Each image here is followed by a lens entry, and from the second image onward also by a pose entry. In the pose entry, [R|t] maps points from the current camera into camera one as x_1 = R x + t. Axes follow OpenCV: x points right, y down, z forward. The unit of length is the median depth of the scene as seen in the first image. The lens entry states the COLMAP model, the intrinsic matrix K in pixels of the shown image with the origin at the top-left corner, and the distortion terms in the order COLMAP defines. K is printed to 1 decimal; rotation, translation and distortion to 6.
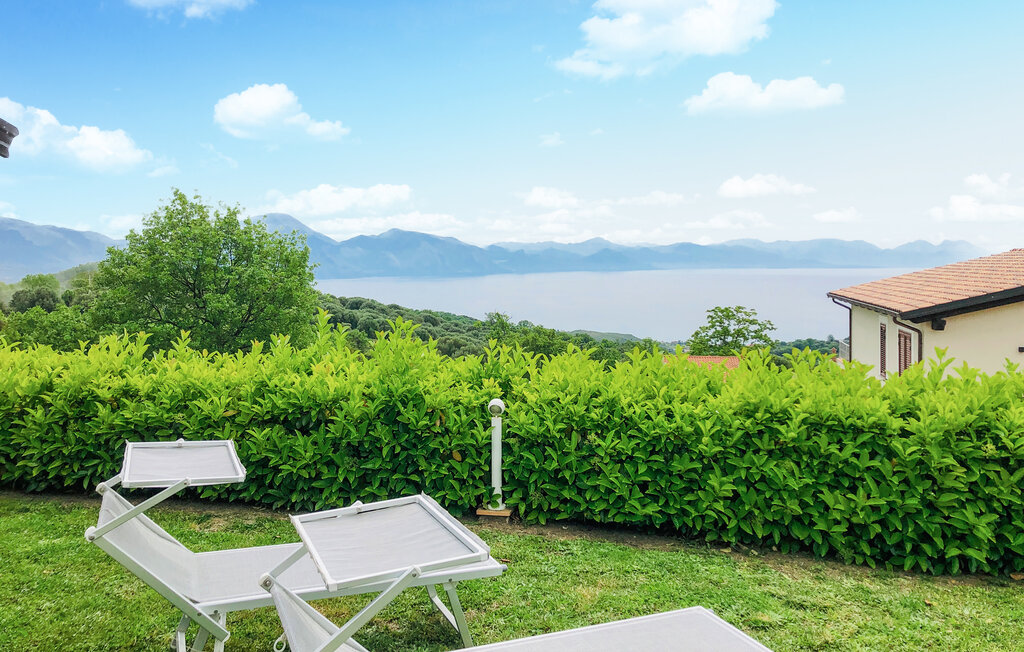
lens RADIAL K [[837.0, 0, 513.9], [0, 837.0, 287.9], [0, 0, 1]] dist [0.044210, -0.003744]
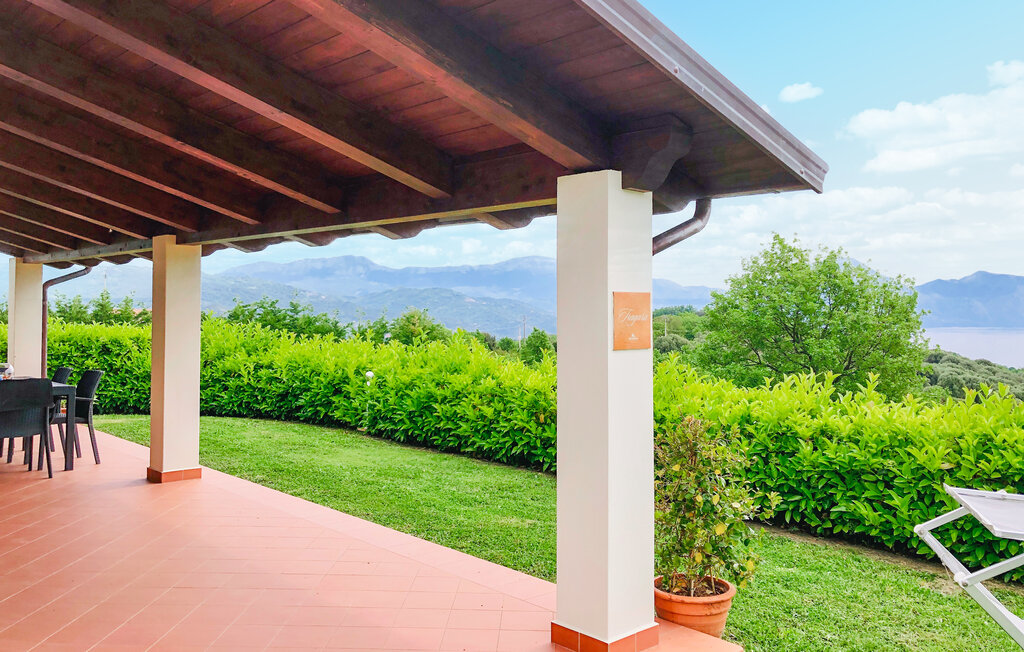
lens RADIAL K [[863.1, 0, 512.3], [0, 863.1, 313.0], [0, 0, 1]] dist [0.018224, 0.001018]
pose [[0.804735, 0.011551, -0.593522, -0.138100], [-0.026893, 0.999494, -0.017010, 0.010379], [0.593025, 0.029650, 0.804638, -0.034522]]
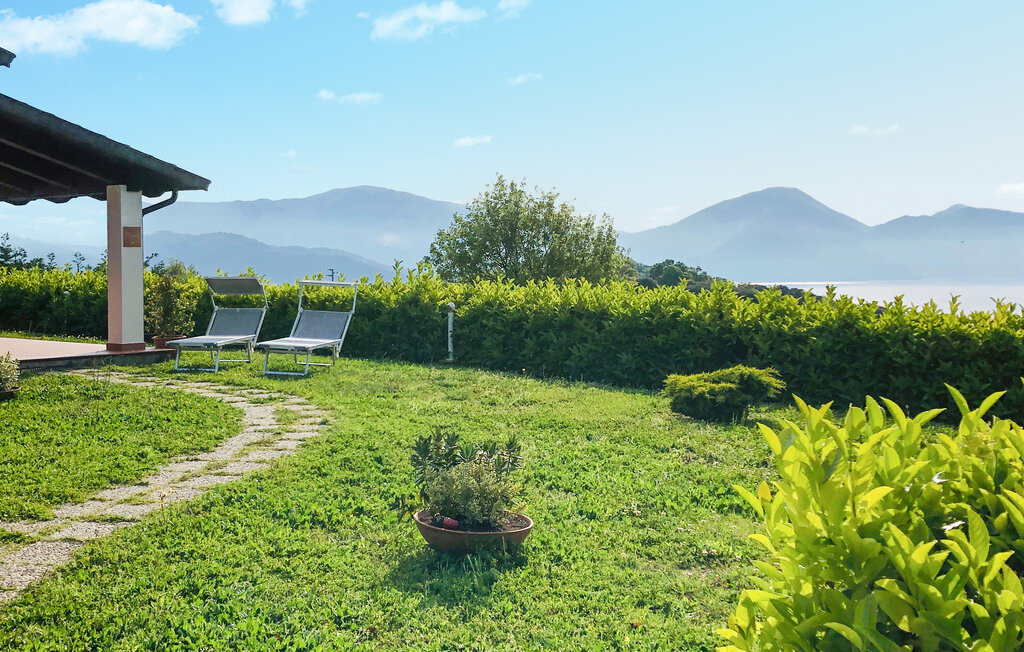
lens RADIAL K [[1219.4, 0, 512.7], [0, 1219.4, 264.2], [0, 0, 1]] dist [0.185542, -0.002078]
pose [[0.877392, -0.000749, -0.479774, 1.155206], [-0.011177, 0.999695, -0.022001, 0.087496], [0.479645, 0.024666, 0.877116, -1.086720]]
